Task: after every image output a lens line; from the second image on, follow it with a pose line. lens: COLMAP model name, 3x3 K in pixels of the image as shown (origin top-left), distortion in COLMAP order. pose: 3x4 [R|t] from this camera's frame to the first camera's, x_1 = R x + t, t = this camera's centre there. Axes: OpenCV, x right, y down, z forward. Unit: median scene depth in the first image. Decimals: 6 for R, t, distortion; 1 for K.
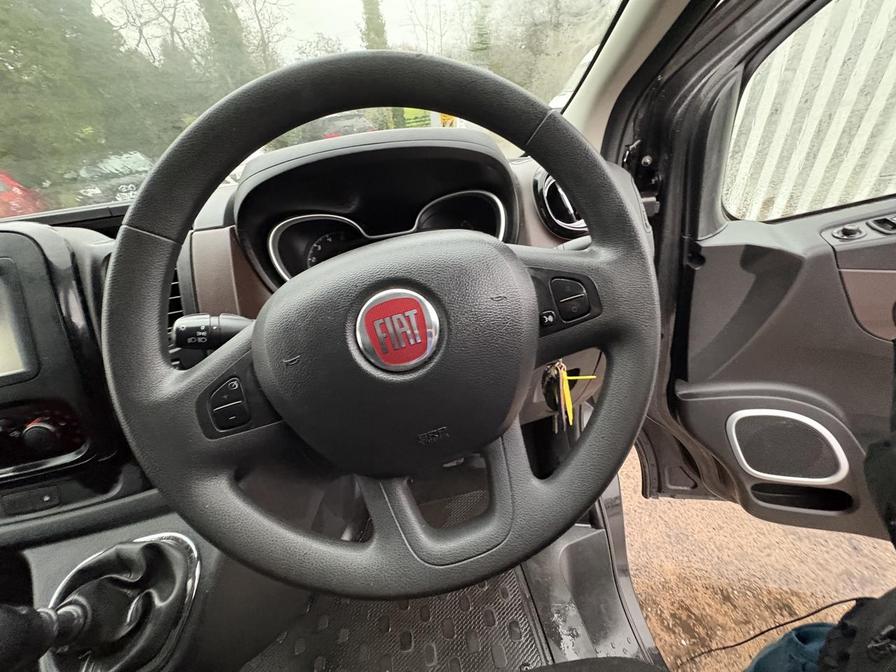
lens RADIAL K [[355.7, 0, 448.9], [0, 355.7, 338.8], [0, 0, 1]] dist [0.000949, -0.000103]
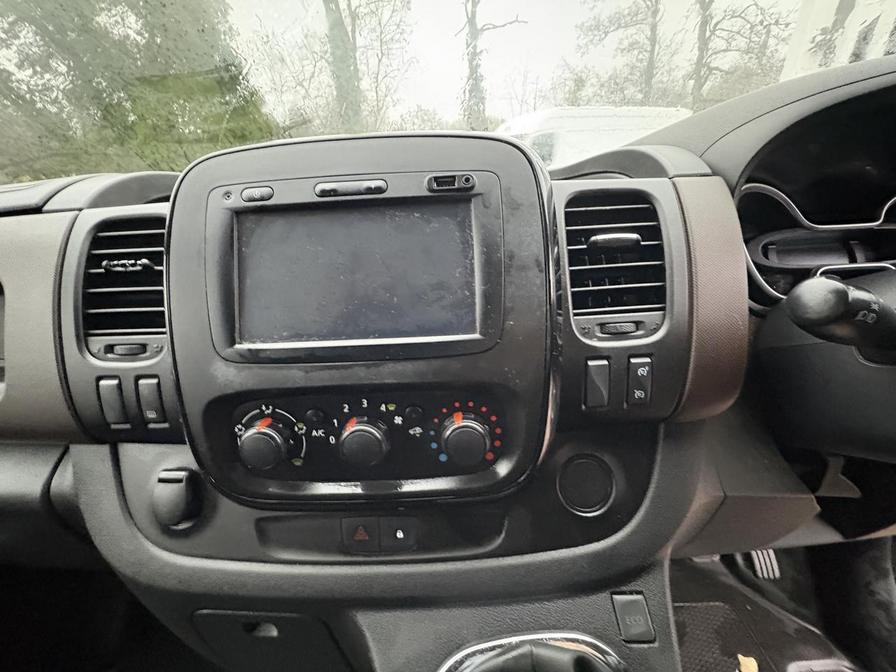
lens RADIAL K [[355.7, 0, 443.4], [0, 355.7, 342.2], [0, 0, 1]] dist [0.000949, -0.000103]
pose [[0.980856, 0.128365, -0.146439, -0.901851], [-0.146545, 0.981781, -0.120958, 0.145547], [0.128245, 0.140103, 0.981797, 0.273283]]
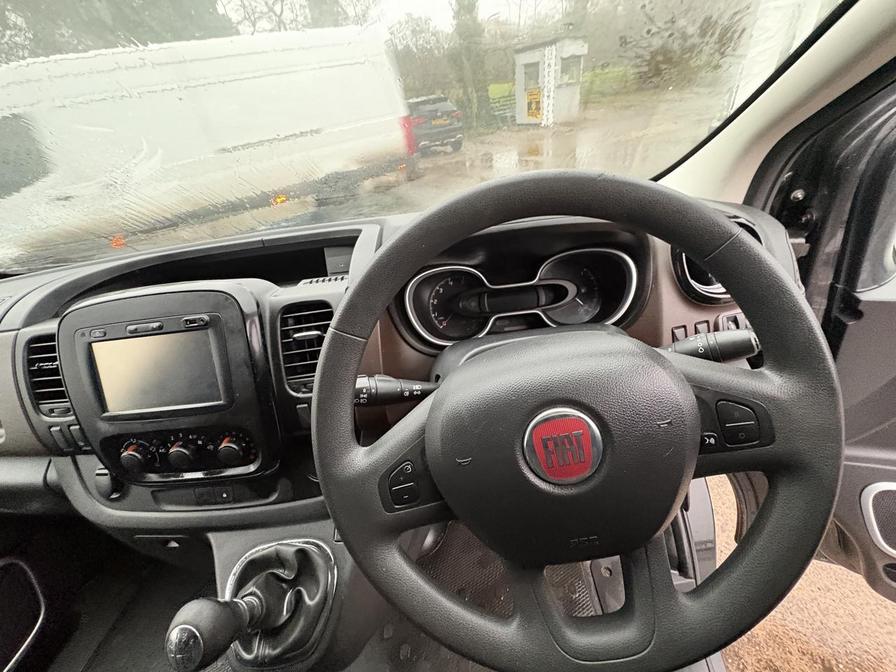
lens RADIAL K [[355.7, 0, 448.2], [0, 355.7, 337.1], [0, 0, 1]] dist [0.000949, -0.000103]
pose [[0.980912, 0.081301, -0.176639, -0.169598], [-0.073380, 0.996003, 0.050935, -0.203040], [0.180074, -0.037001, 0.982957, -0.057045]]
